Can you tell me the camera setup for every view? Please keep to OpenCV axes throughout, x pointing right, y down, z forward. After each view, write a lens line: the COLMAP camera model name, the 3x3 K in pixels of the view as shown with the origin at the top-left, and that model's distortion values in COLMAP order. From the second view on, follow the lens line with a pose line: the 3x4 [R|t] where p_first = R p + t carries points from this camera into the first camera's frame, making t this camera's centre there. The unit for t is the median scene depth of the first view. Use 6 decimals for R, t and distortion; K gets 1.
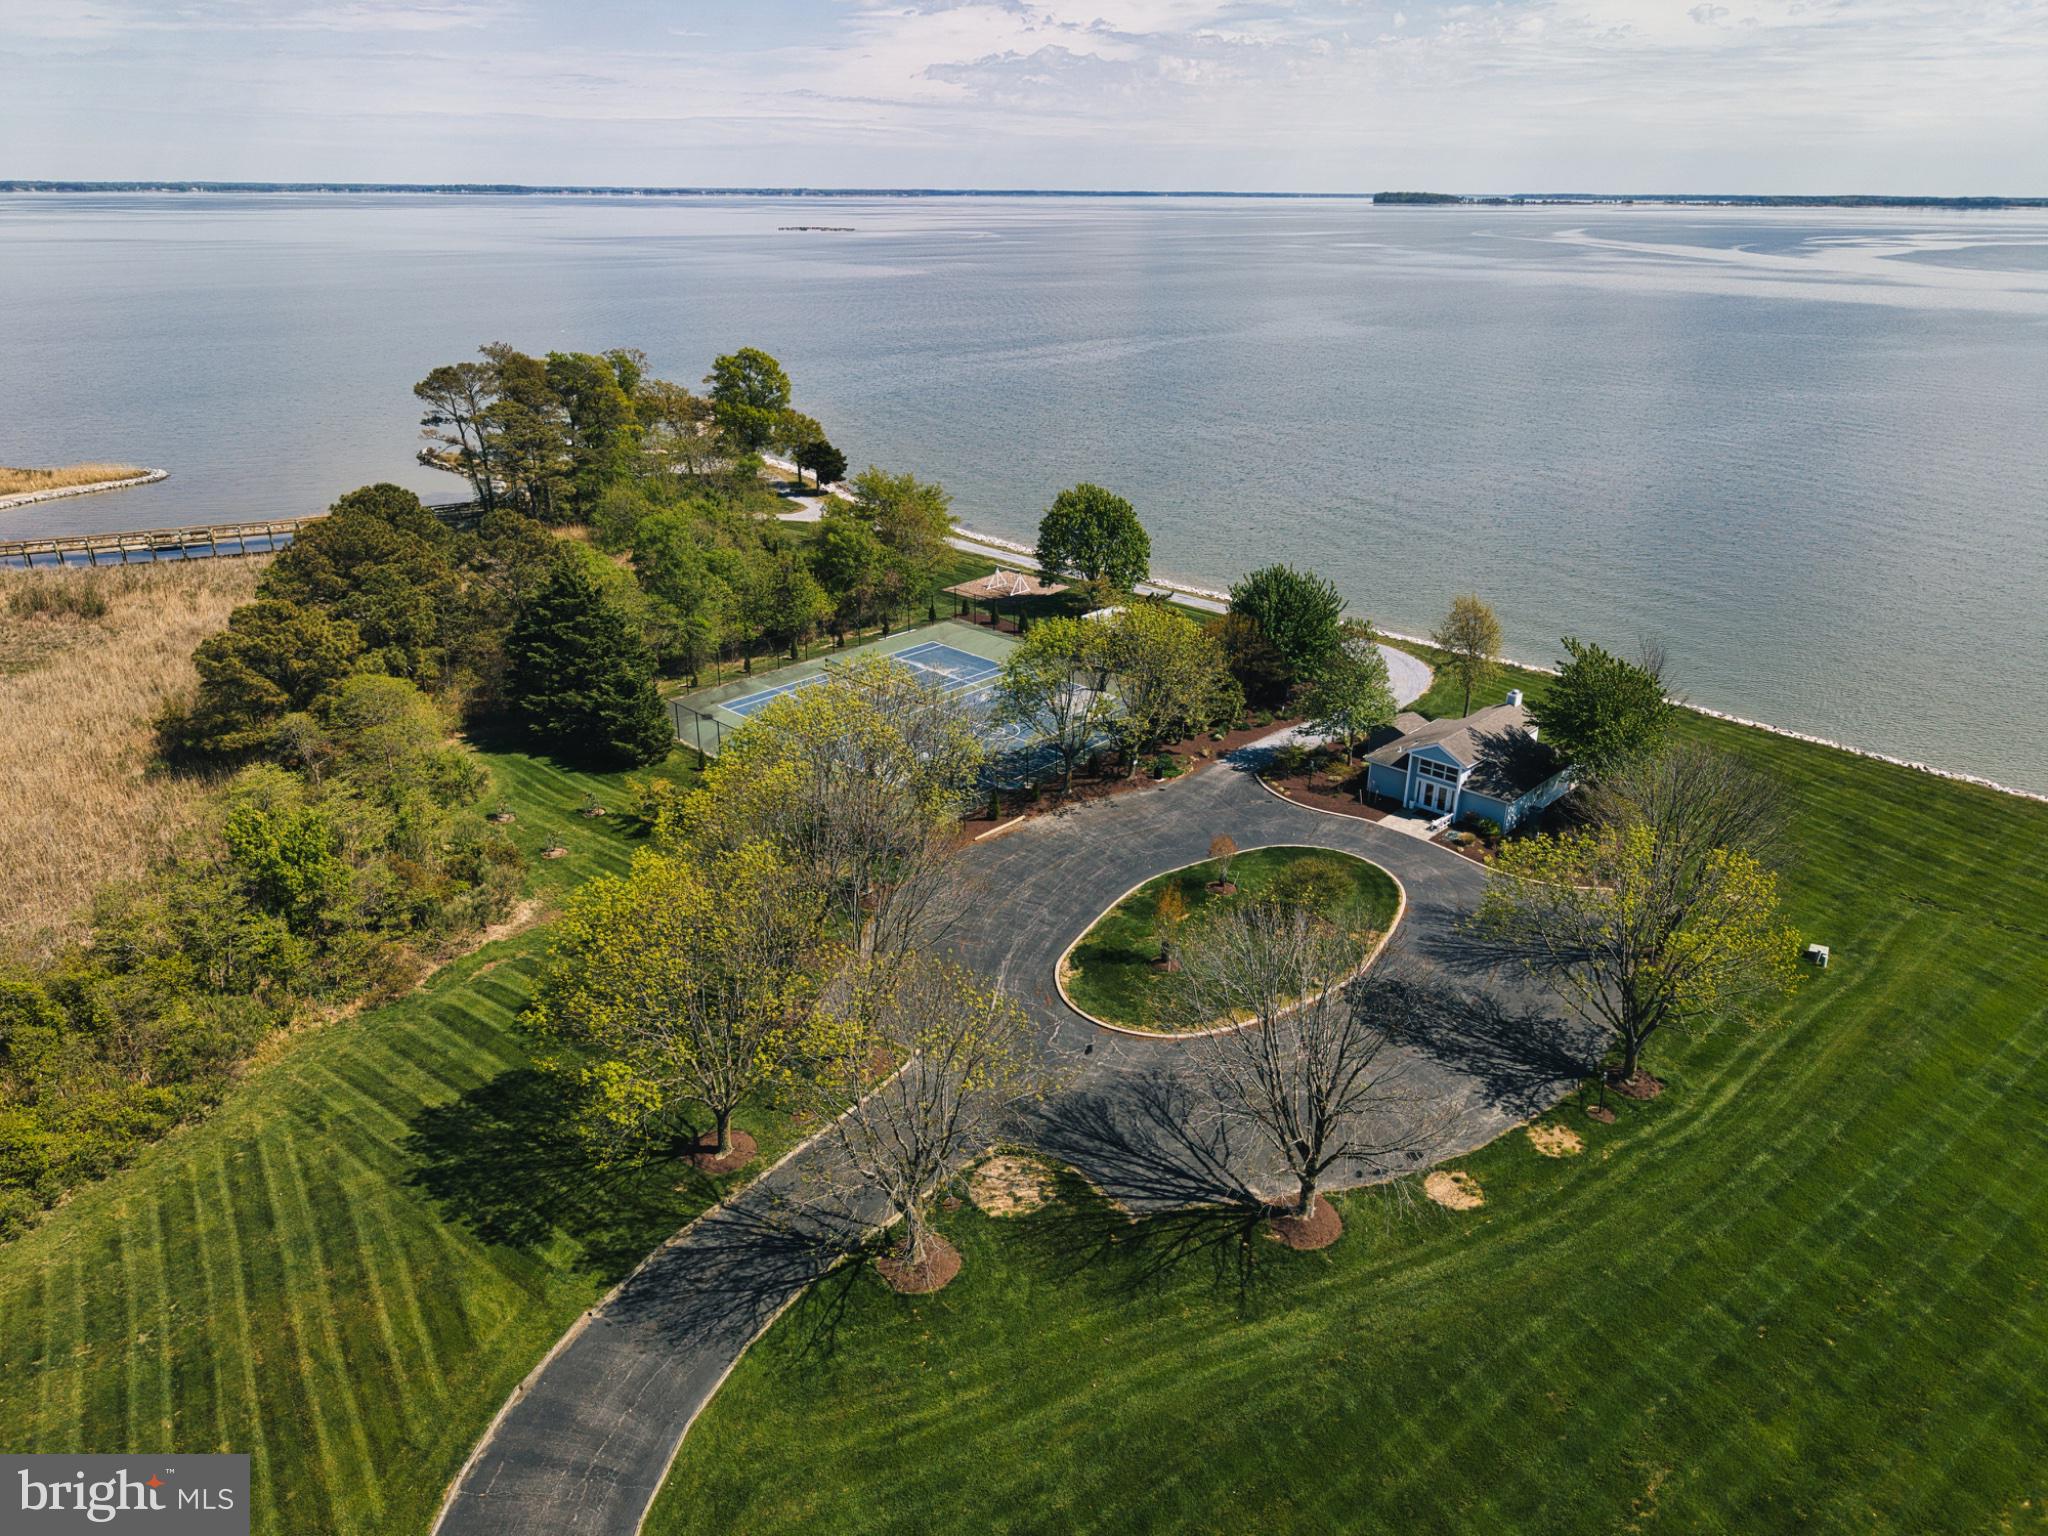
lens RADIAL K [[1387.7, 0, 1016.4], [0, 1387.7, 774.6], [0, 0, 1]] dist [0.009541, -0.014335]
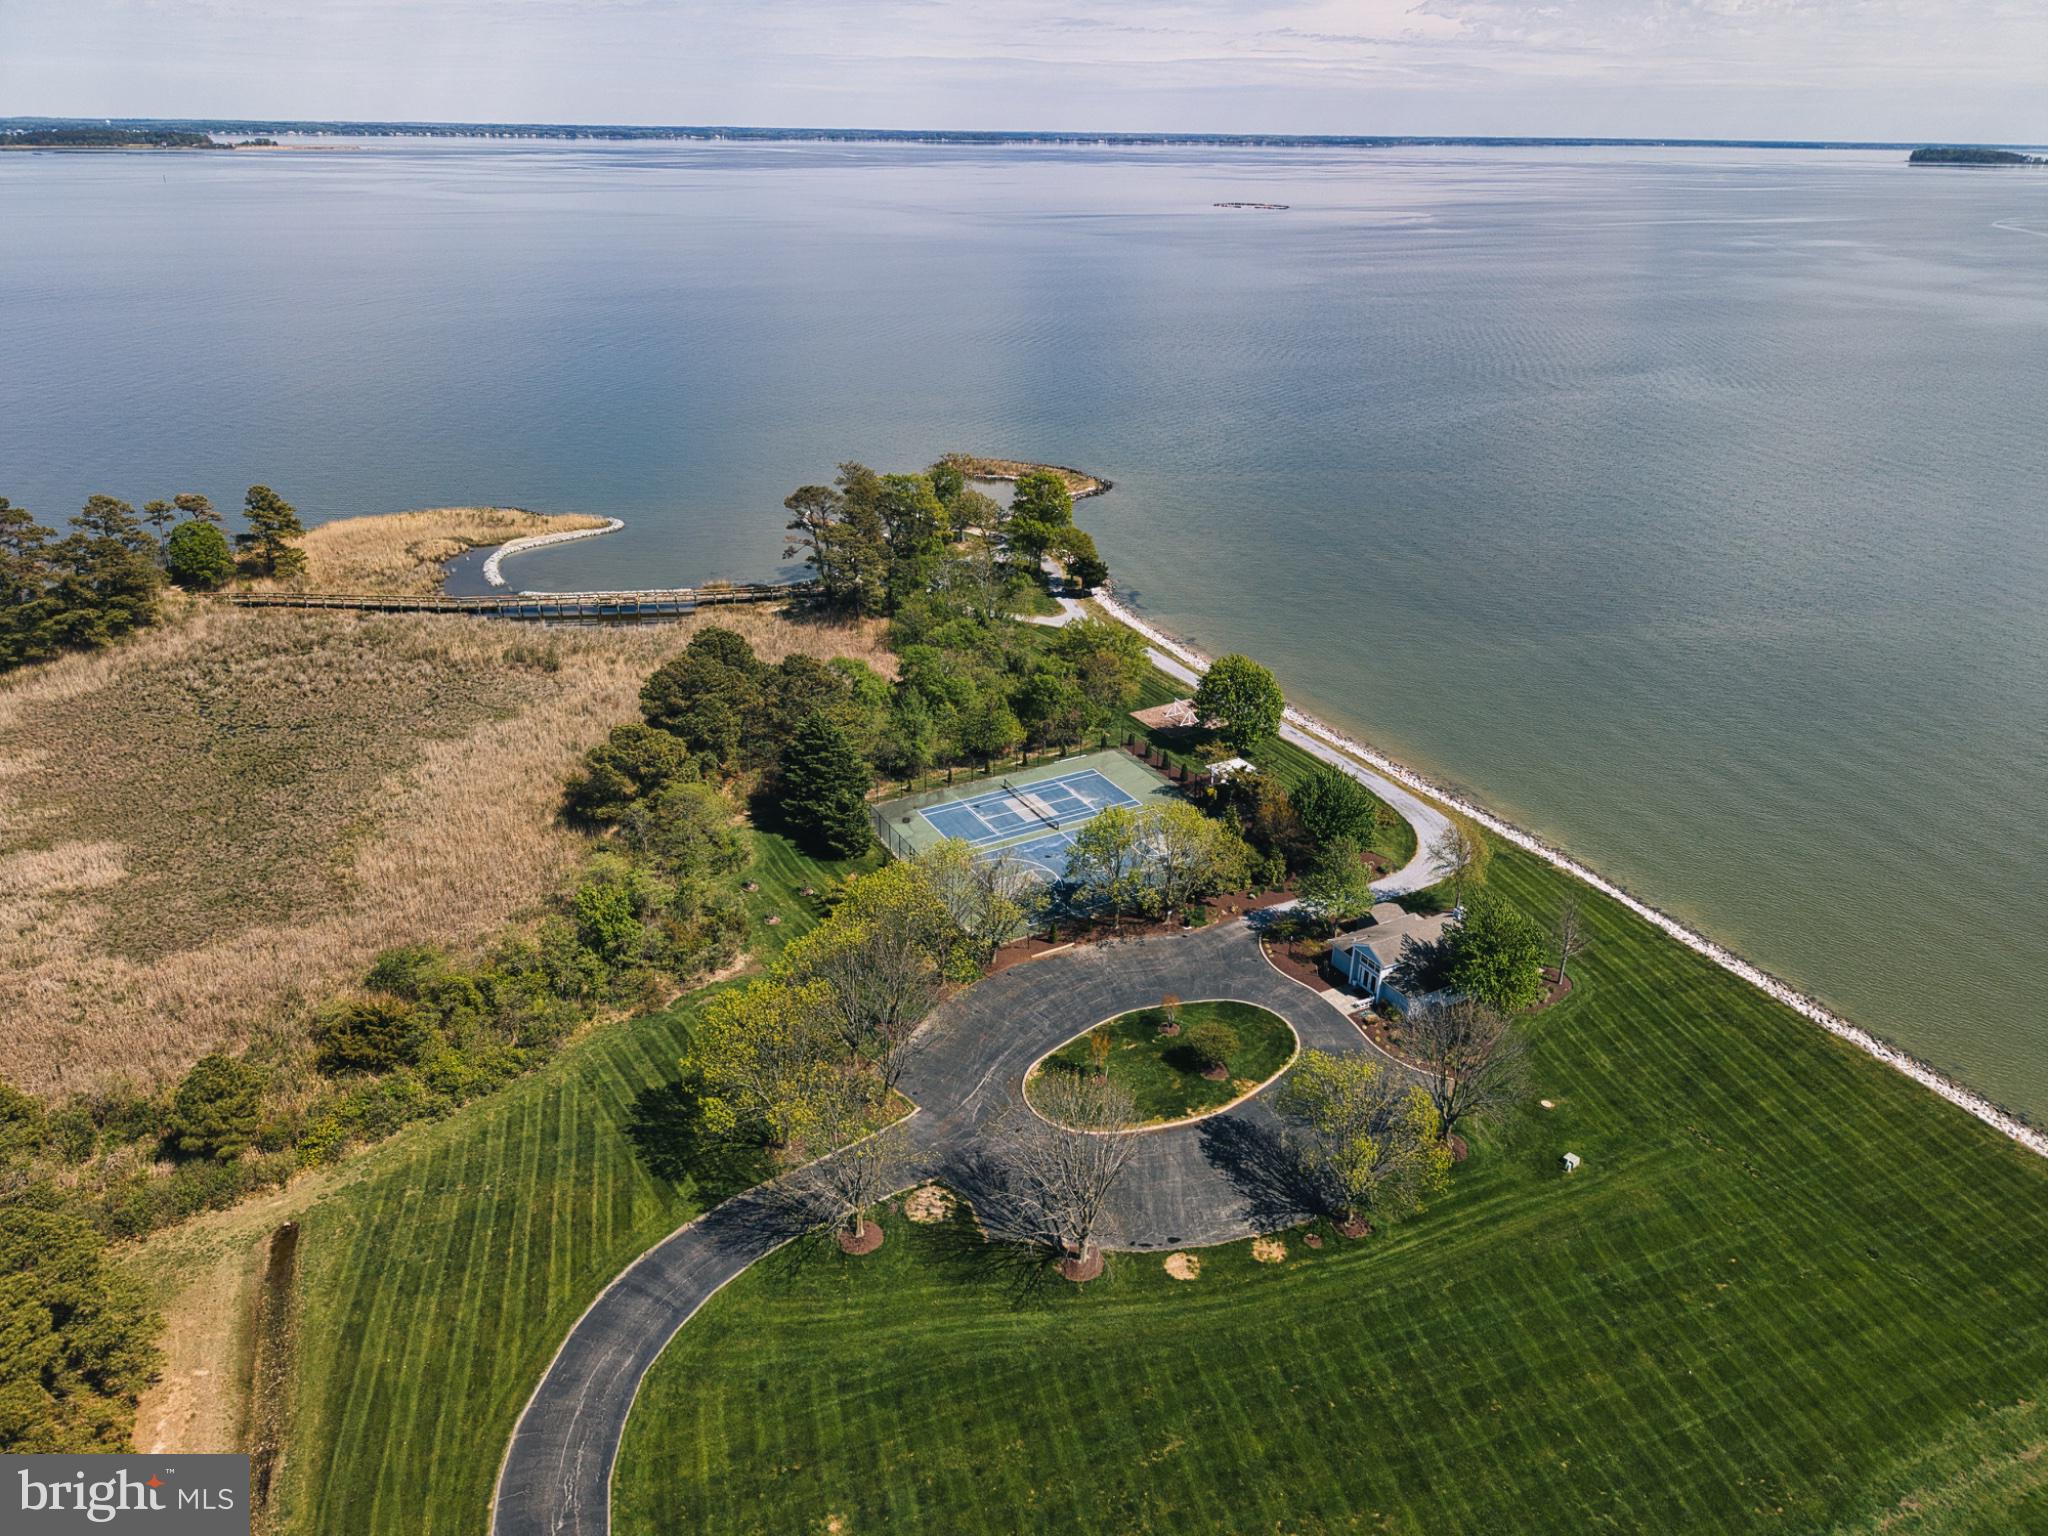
lens RADIAL K [[1387.7, 0, 1039.6], [0, 1387.7, 770.4], [0, 0, 1]] dist [0.009541, -0.014335]
pose [[0.955166, 0.139935, -0.260913, 0.408098], [-0.127967, 0.989814, 0.062395, -0.297420], [0.266986, -0.026209, 0.963344, -0.503815]]
